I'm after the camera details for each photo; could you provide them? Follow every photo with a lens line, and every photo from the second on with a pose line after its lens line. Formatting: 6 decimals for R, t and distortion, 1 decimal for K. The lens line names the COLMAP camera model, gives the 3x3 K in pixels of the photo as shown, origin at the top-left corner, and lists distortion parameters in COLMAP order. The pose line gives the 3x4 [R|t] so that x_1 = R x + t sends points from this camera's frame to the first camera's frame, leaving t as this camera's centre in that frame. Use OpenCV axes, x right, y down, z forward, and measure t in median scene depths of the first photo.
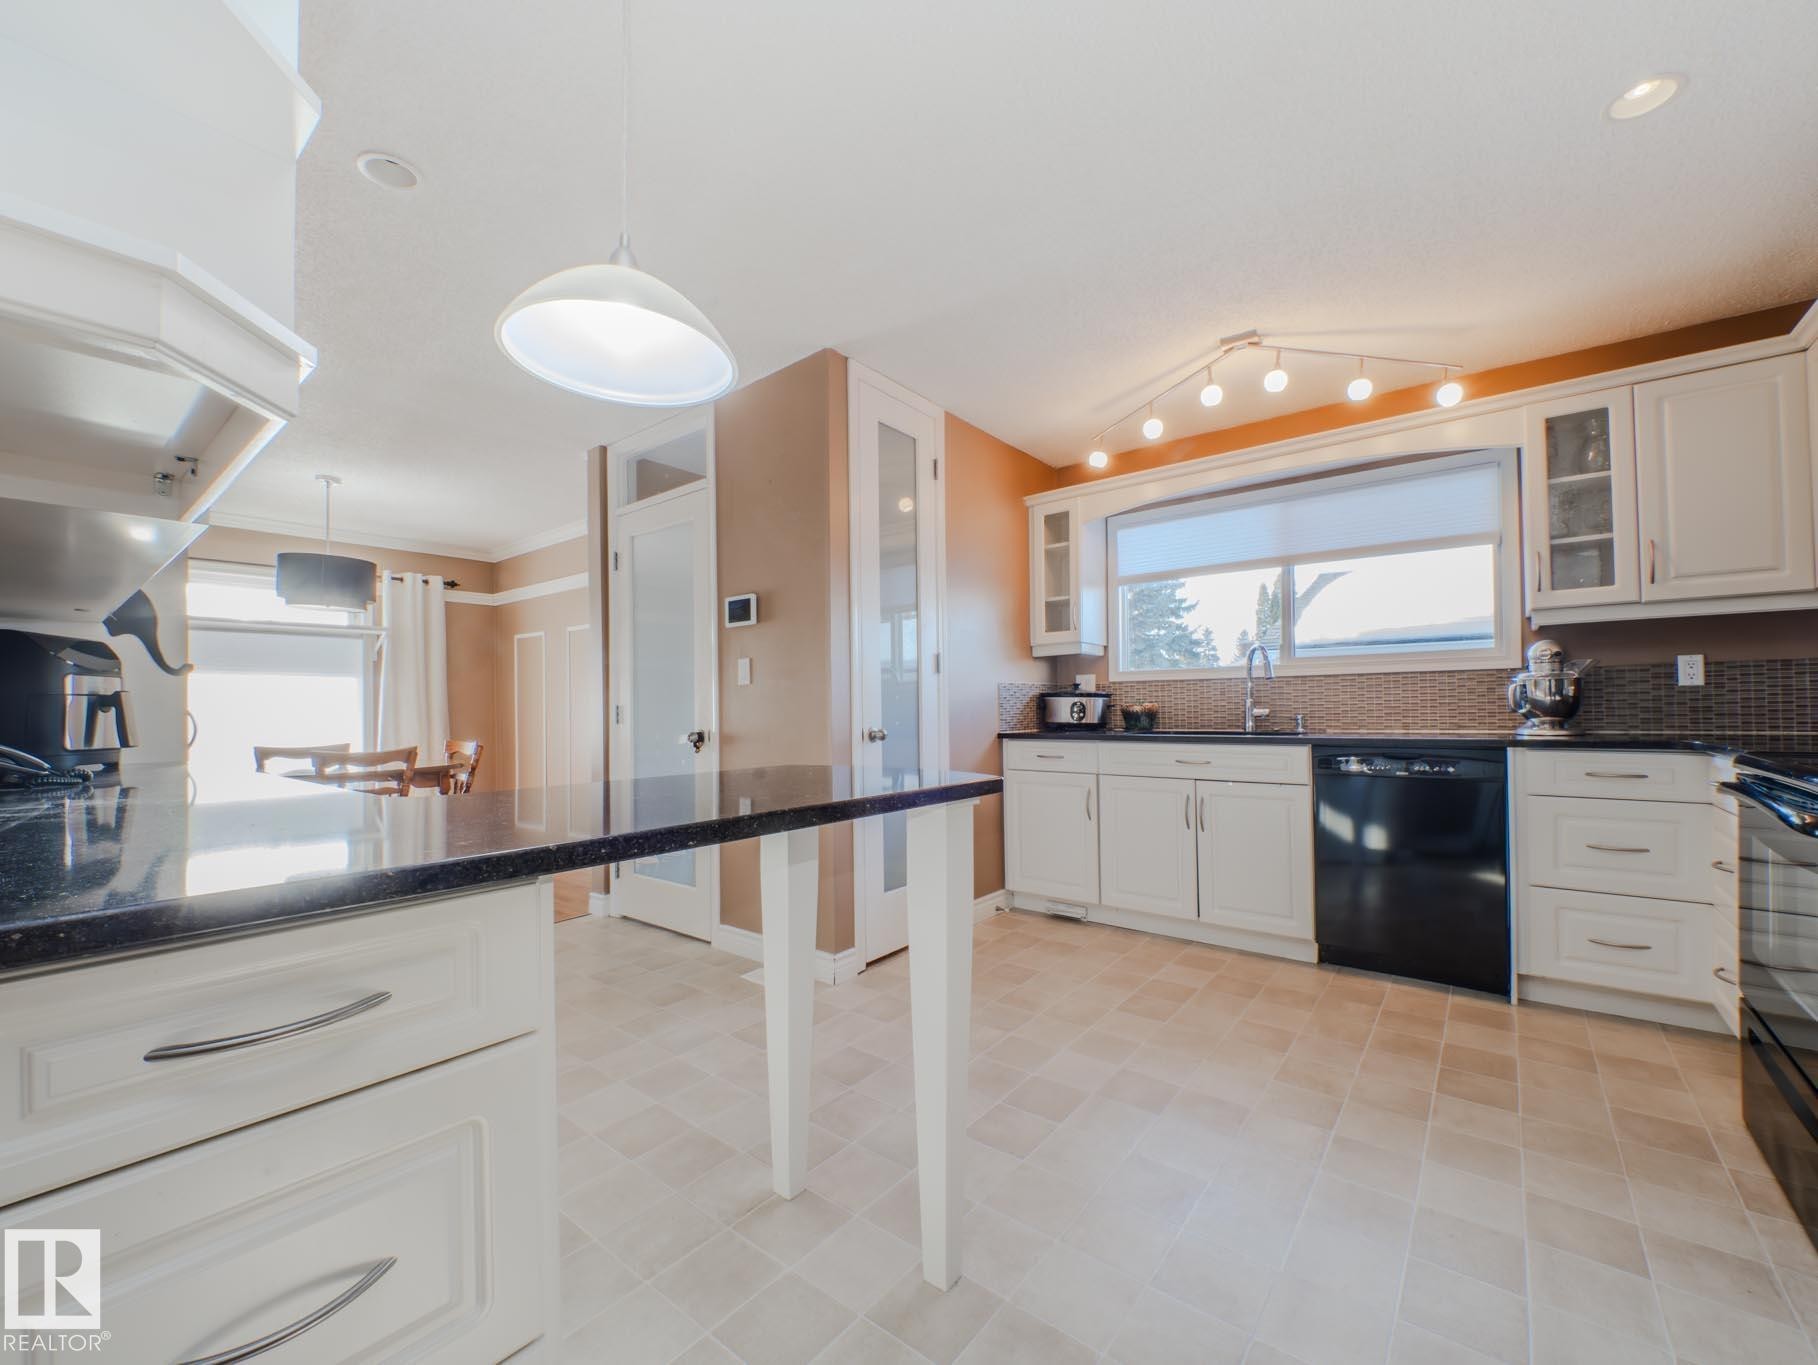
lens RADIAL K [[748.4, 0, 912.7], [0, 748.4, 692.2], [0, 0, 1]] dist [-0.003082, -0.004495]
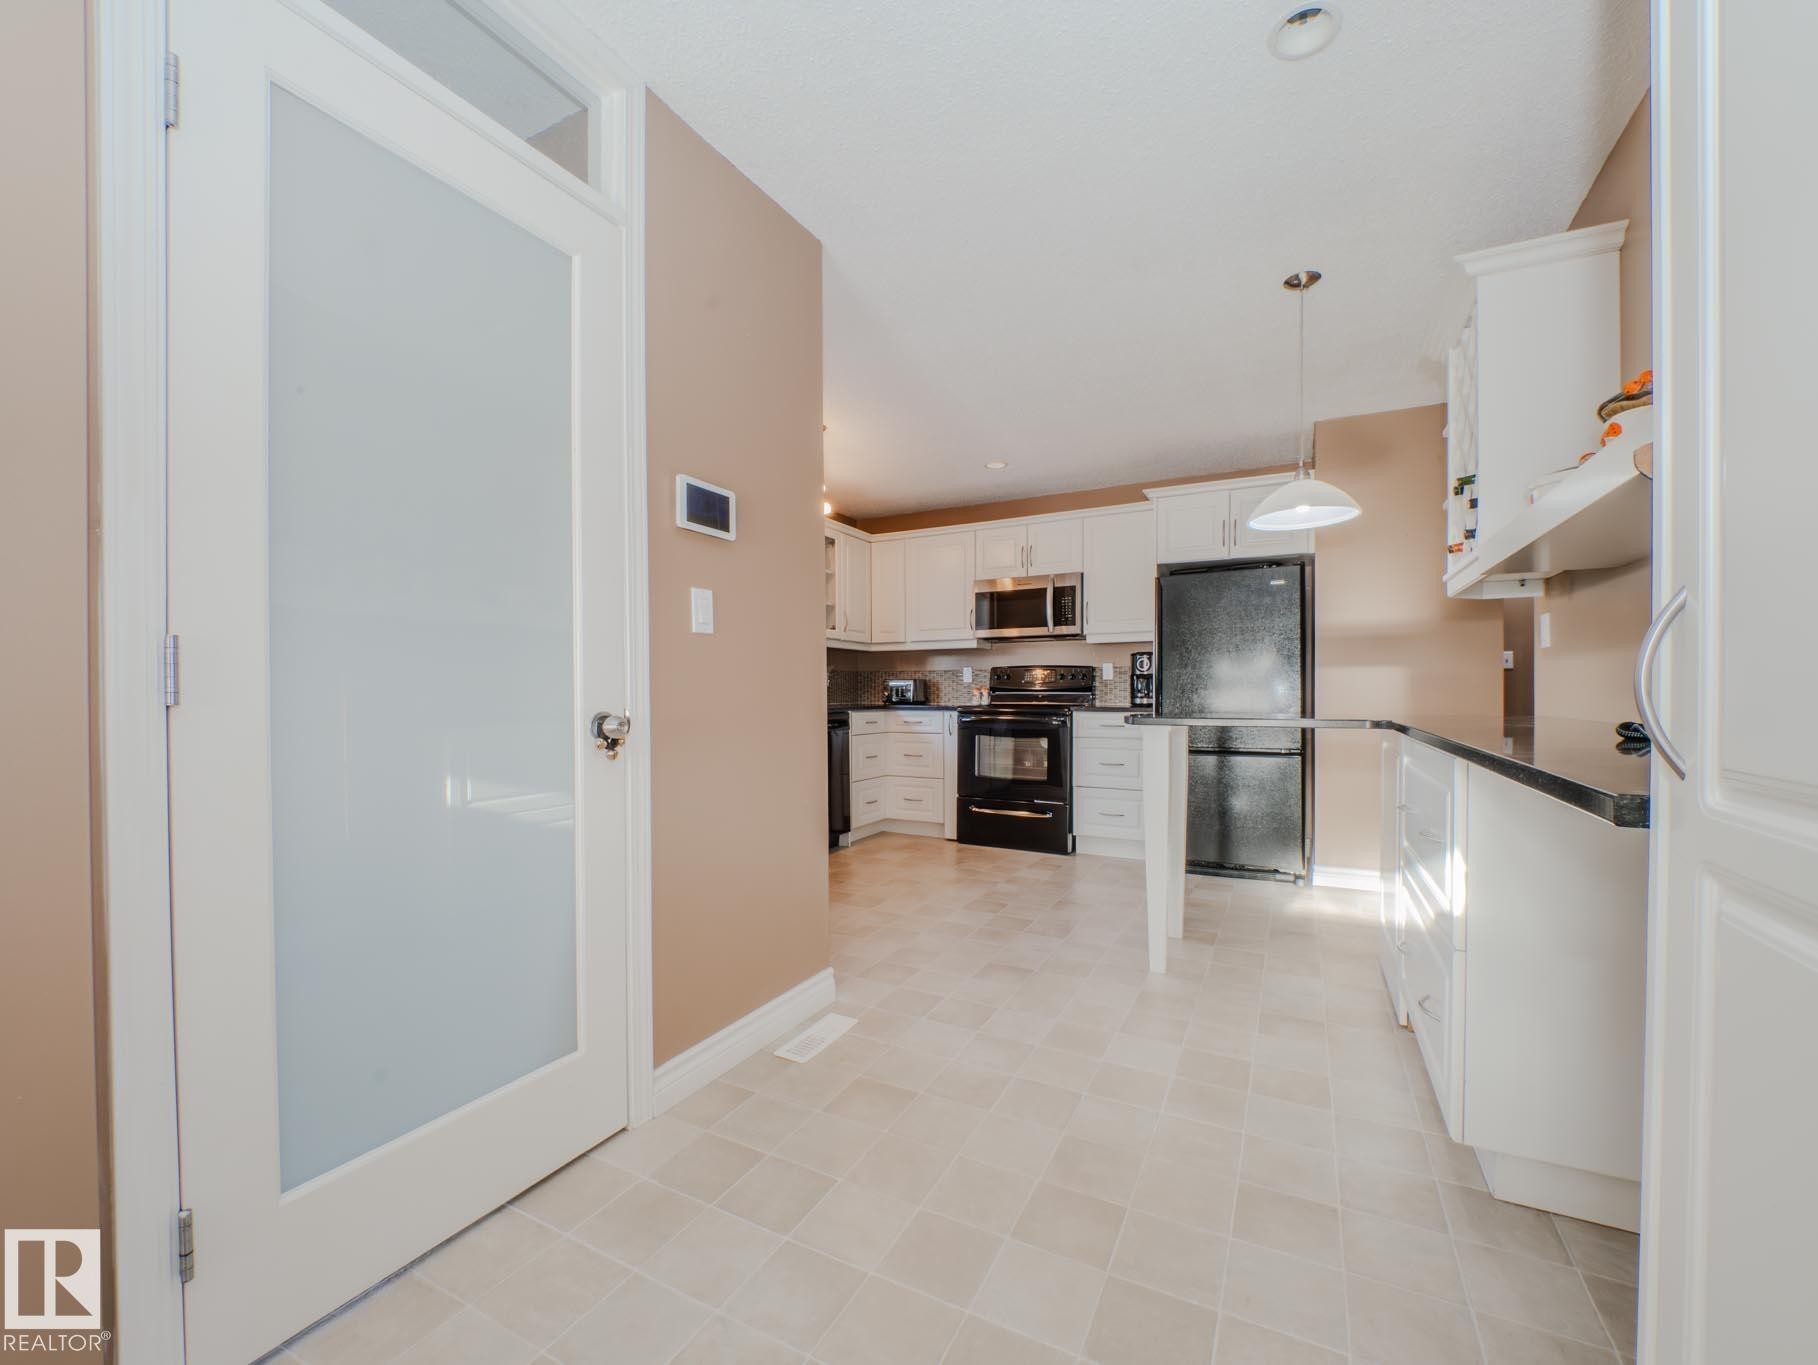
lens RADIAL K [[748.4, 0, 912.9], [0, 748.4, 694.1], [0, 0, 1]] dist [-0.003082, -0.004495]
pose [[-0.204412, 0.014878, 0.978772, -0.856388], [-0.011110, 0.999785, -0.017518, 0.049210], [-0.978822, -0.014455, -0.204203, 0.963565]]
